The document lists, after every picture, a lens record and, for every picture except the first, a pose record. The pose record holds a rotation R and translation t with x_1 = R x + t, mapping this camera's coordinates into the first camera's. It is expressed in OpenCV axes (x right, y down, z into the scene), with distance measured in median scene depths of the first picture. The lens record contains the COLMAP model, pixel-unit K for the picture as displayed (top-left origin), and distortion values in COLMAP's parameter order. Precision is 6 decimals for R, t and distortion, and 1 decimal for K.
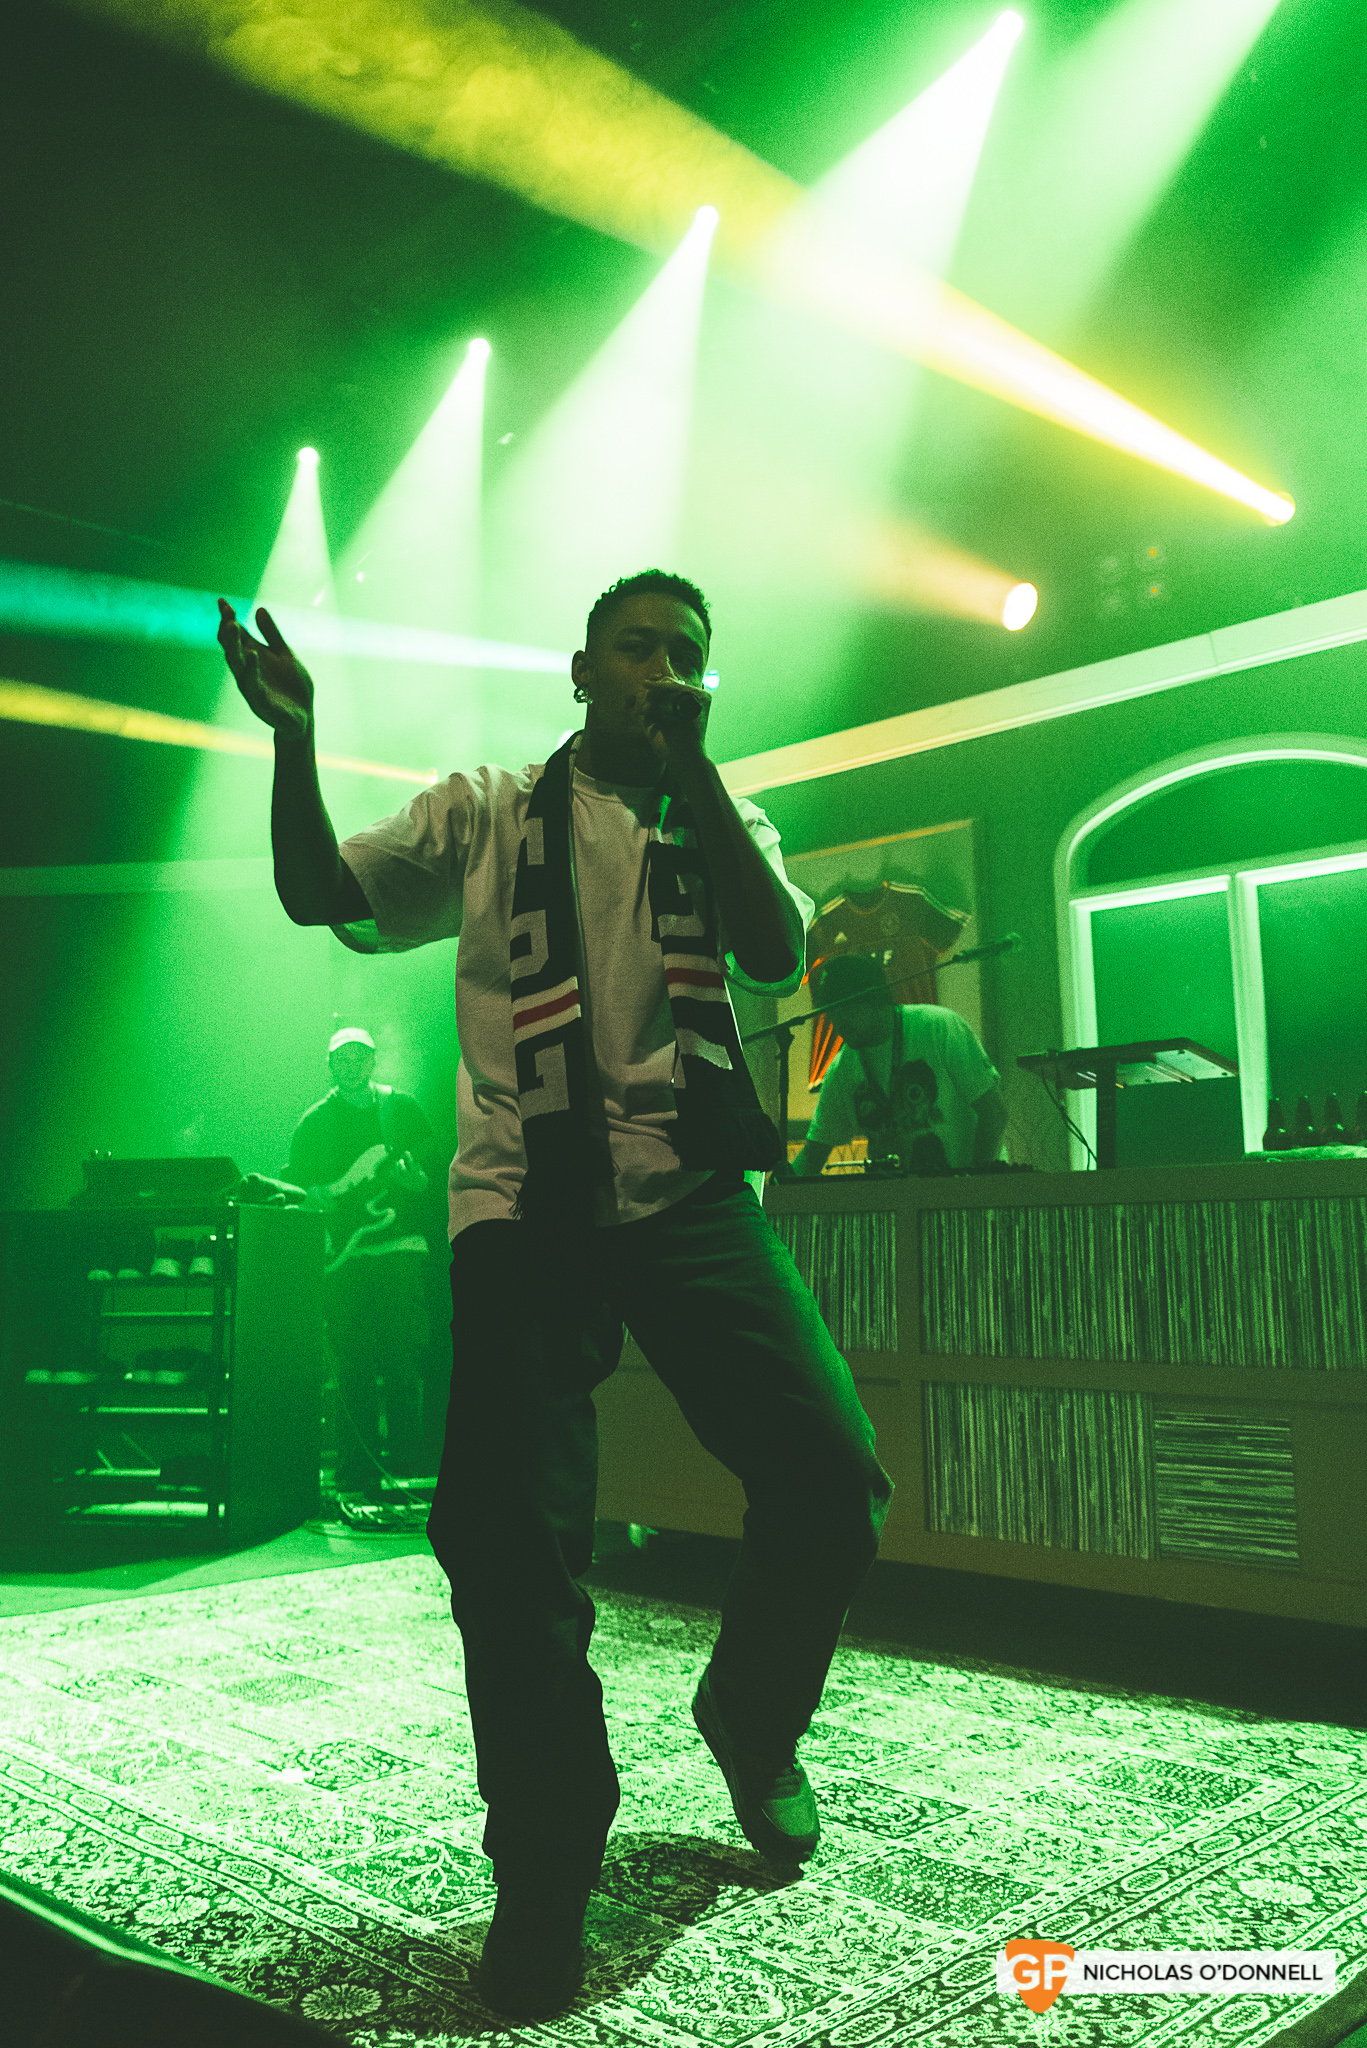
lens RADIAL K [[1795.1, 0, 727.3], [0, 1795.1, 1016.5], [0, 0, 1]] dist [0.009374, -0.012149]
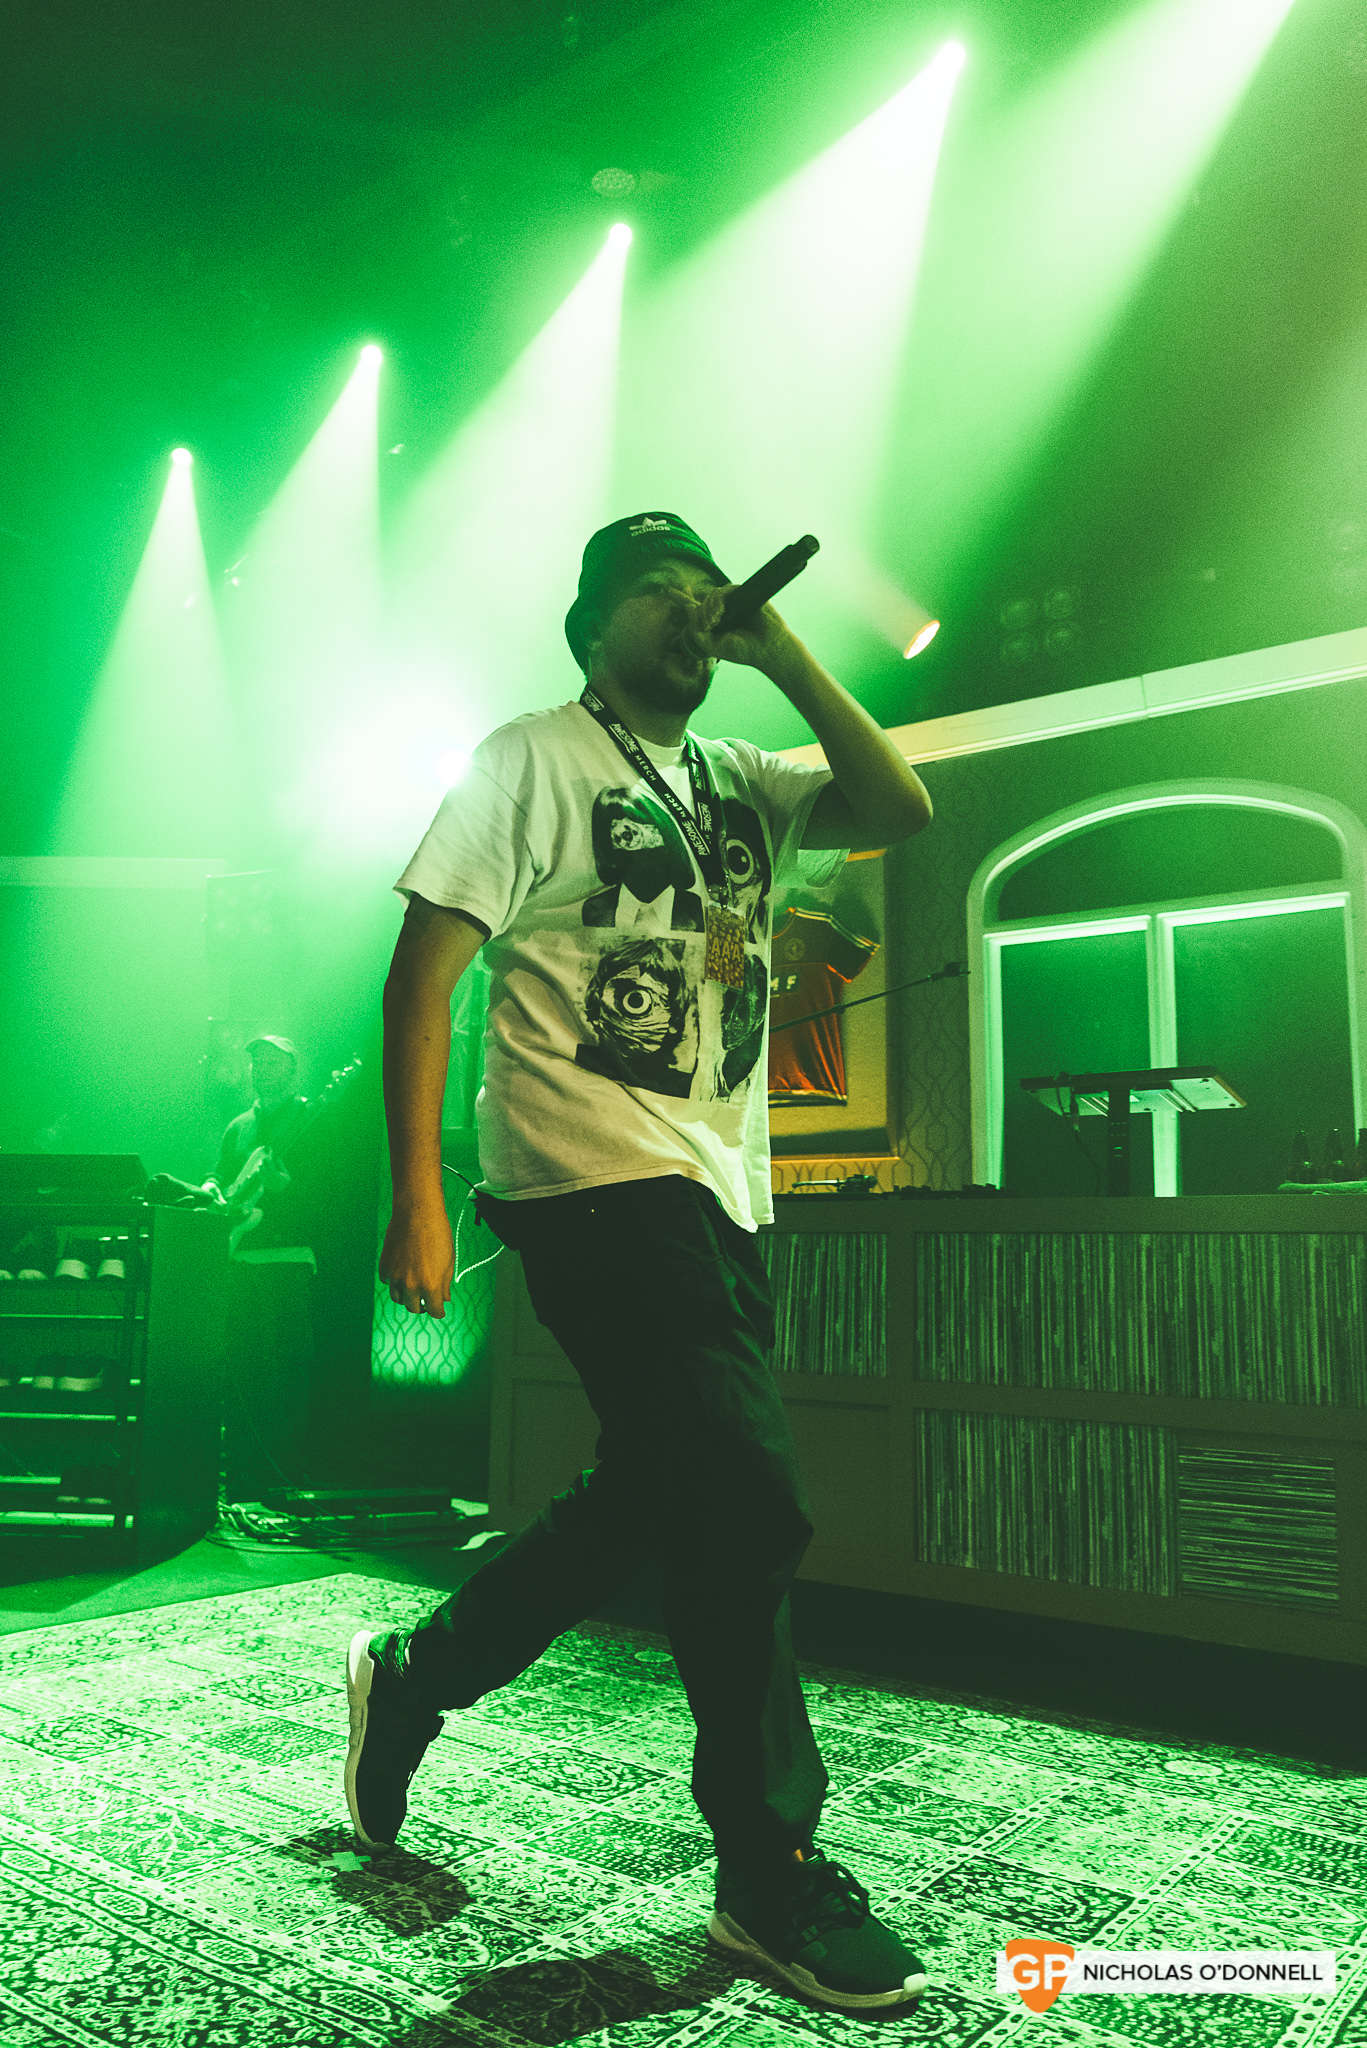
lens RADIAL K [[1620.1, 0, 644.2], [0, 1620.1, 1080.6], [0, 0, 1]] dist [0.029026, -0.003522]
pose [[0.992549, 0.040999, 0.114740, -0.131014], [-0.042859, 0.998986, 0.013791, 0.018153], [-0.114058, -0.018606, 0.993300, 0.131604]]
